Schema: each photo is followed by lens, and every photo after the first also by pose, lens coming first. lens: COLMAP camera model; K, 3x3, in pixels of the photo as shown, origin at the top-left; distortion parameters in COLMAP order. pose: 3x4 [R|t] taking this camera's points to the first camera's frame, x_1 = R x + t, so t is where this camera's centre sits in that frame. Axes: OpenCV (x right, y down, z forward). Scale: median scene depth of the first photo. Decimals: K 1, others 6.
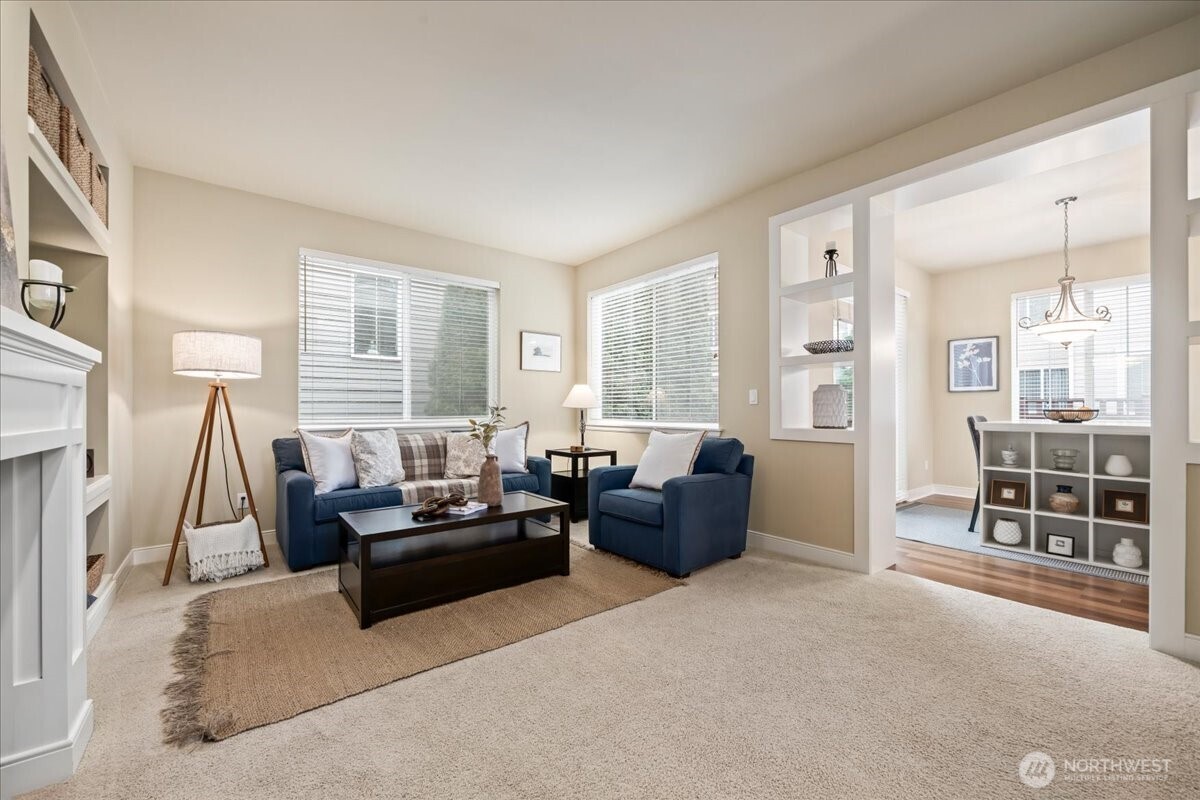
lens RADIAL K [[471.3, 0, 594.3], [0, 471.3, 408.3], [0, 0, 1]] dist [-0.000697, -0.000606]
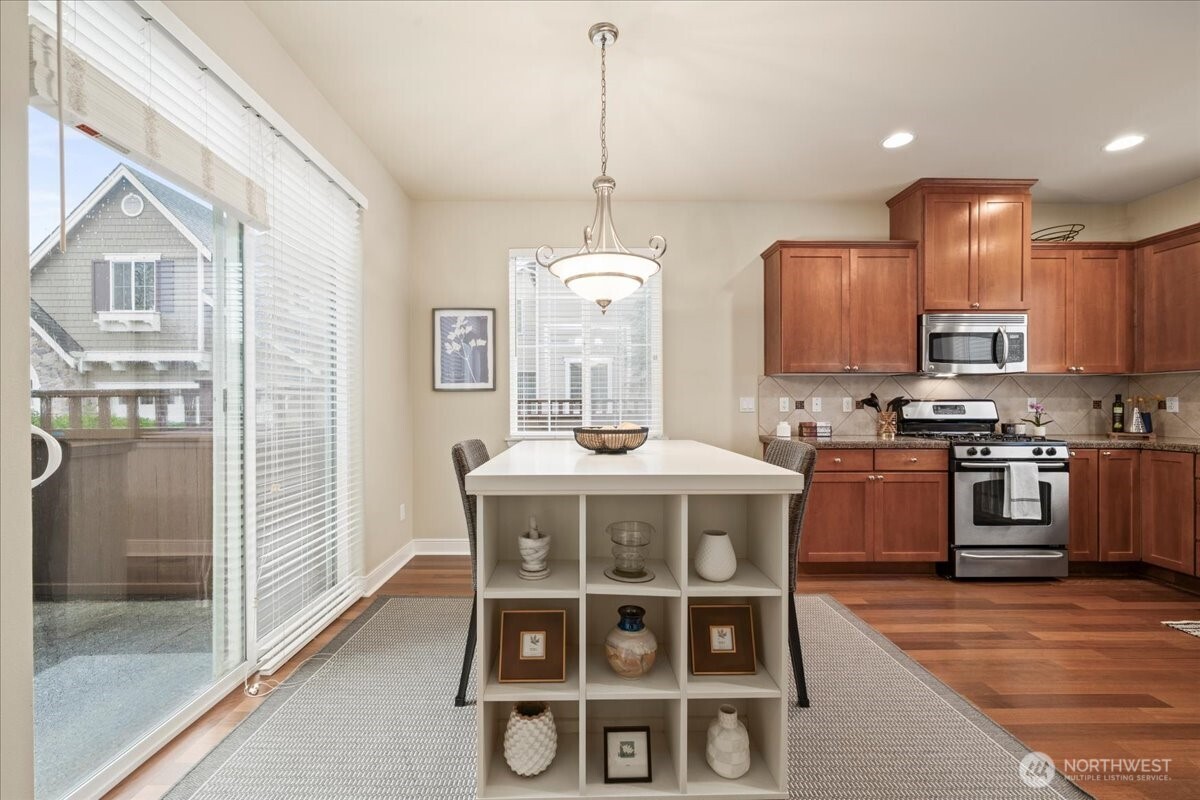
lens RADIAL K [[490.5, 0, 587.2], [0, 490.5, 407.9], [0, 0, 1]] dist [-0.002581, 0.000039]
pose [[0.607806, -0.005532, 0.794067, 0.603837], [0.002276, 0.999984, 0.005225, -0.024586], [-0.794083, -0.001368, 0.607808, 0.743296]]
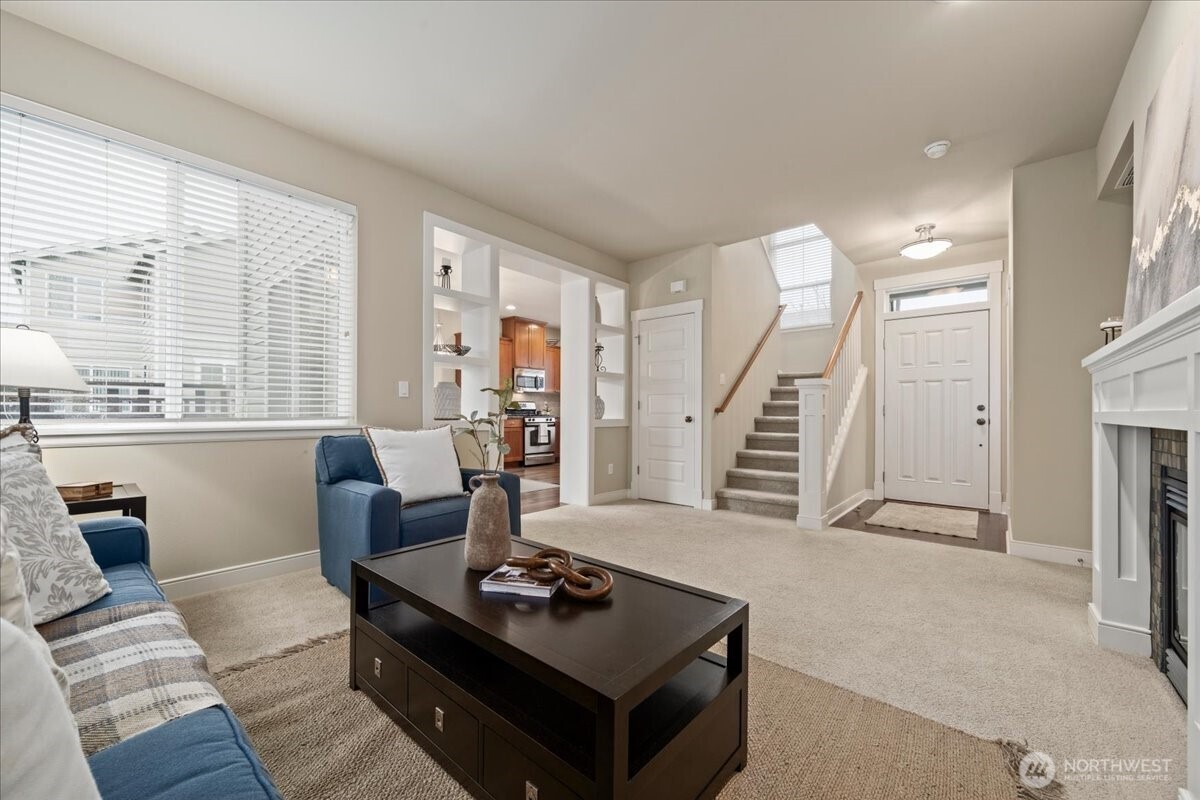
lens RADIAL K [[463.2, 0, 592.9], [0, 463.2, 409.2], [0, 0, 1]] dist [-0.002531, 0.000026]
pose [[-0.187008, 0.004287, 0.982349, -0.682922], [-0.004607, 0.999976, -0.005241, 0.019642], [-0.982348, -0.005505, -0.186983, 0.858456]]
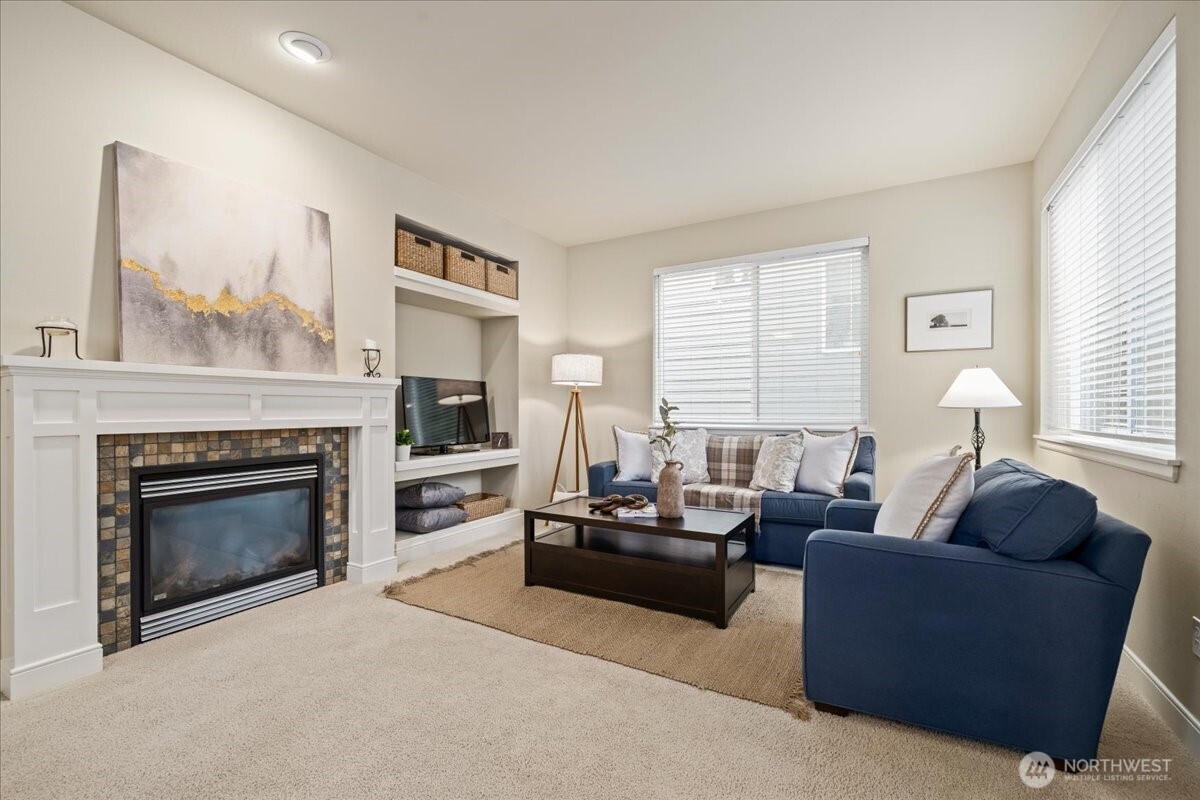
lens RADIAL K [[517.4, 0, 600.2], [0, 517.4, 410.6], [0, 0, 1]] dist [-0.001279, -0.000375]
pose [[0.372660, 0.005089, -0.927954, 0.561684], [0.000010, 0.999985, 0.005488, -0.000725], [0.927968, -0.002055, 0.372654, 0.444985]]
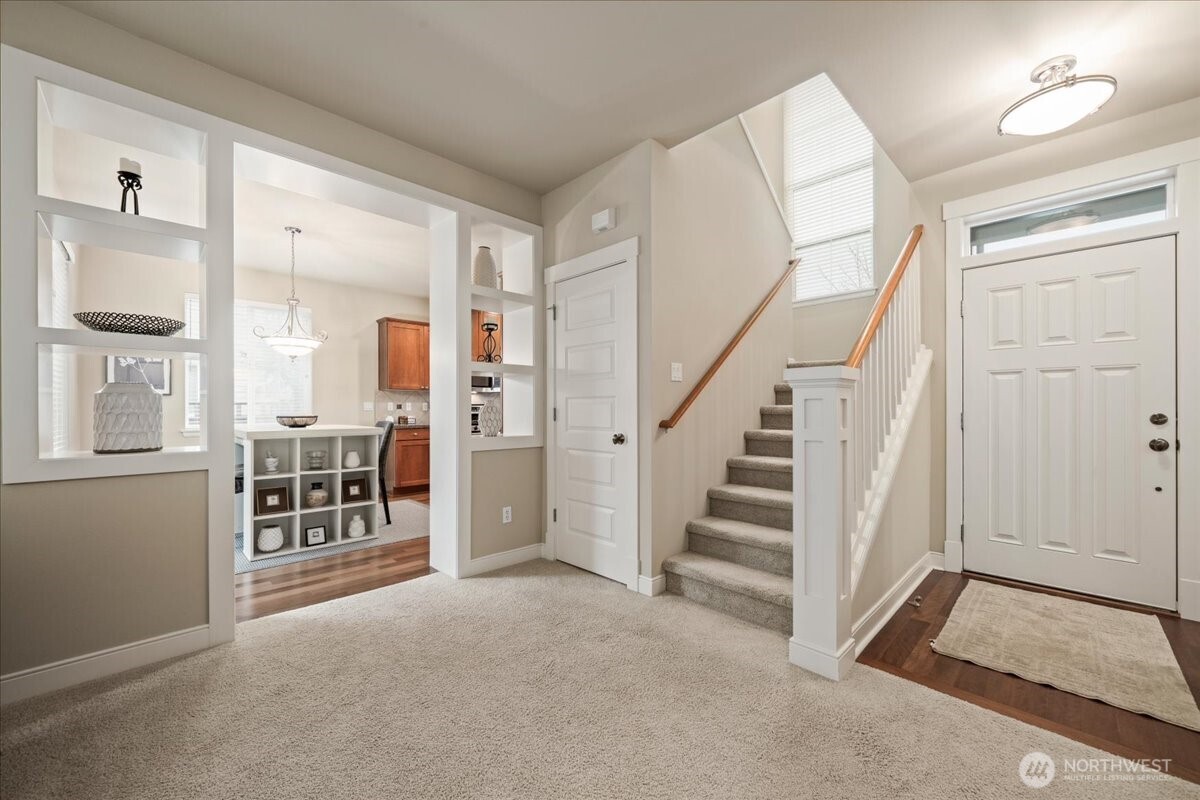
lens RADIAL K [[463.2, 0, 595.0], [0, 463.2, 408.1], [0, 0, 1]] dist [-0.002531, 0.000026]
pose [[-0.103635, 0.001221, 0.994615, -0.186724], [0.001957, 0.999998, -0.001024, -0.014806], [-0.994613, 0.001840, -0.103637, 0.435827]]
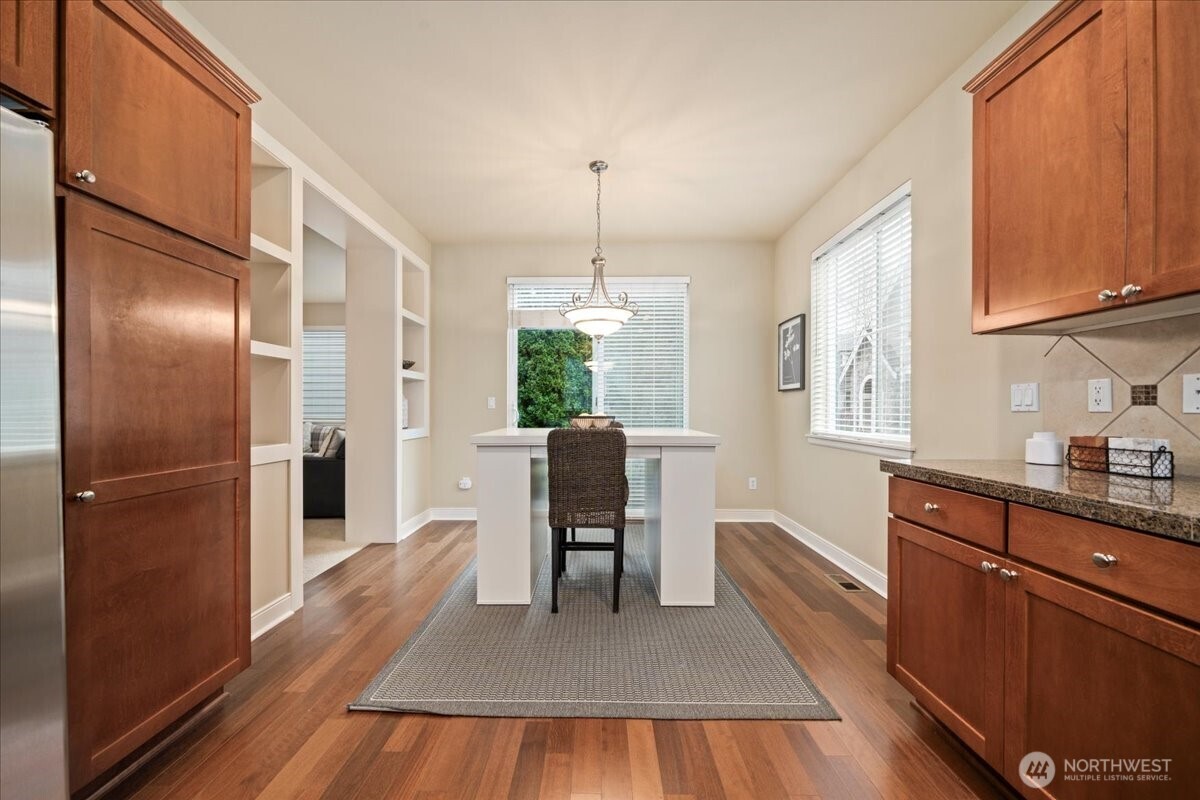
lens RADIAL K [[463.2, 0, 589.1], [0, 463.2, 411.6], [0, 0, 1]] dist [-0.002531, 0.000026]
pose [[0.774178, 0.006542, -0.632934, 1.658793], [-0.003474, 0.999975, 0.006086, -0.010056], [0.632959, -0.002513, 0.774182, 0.393334]]
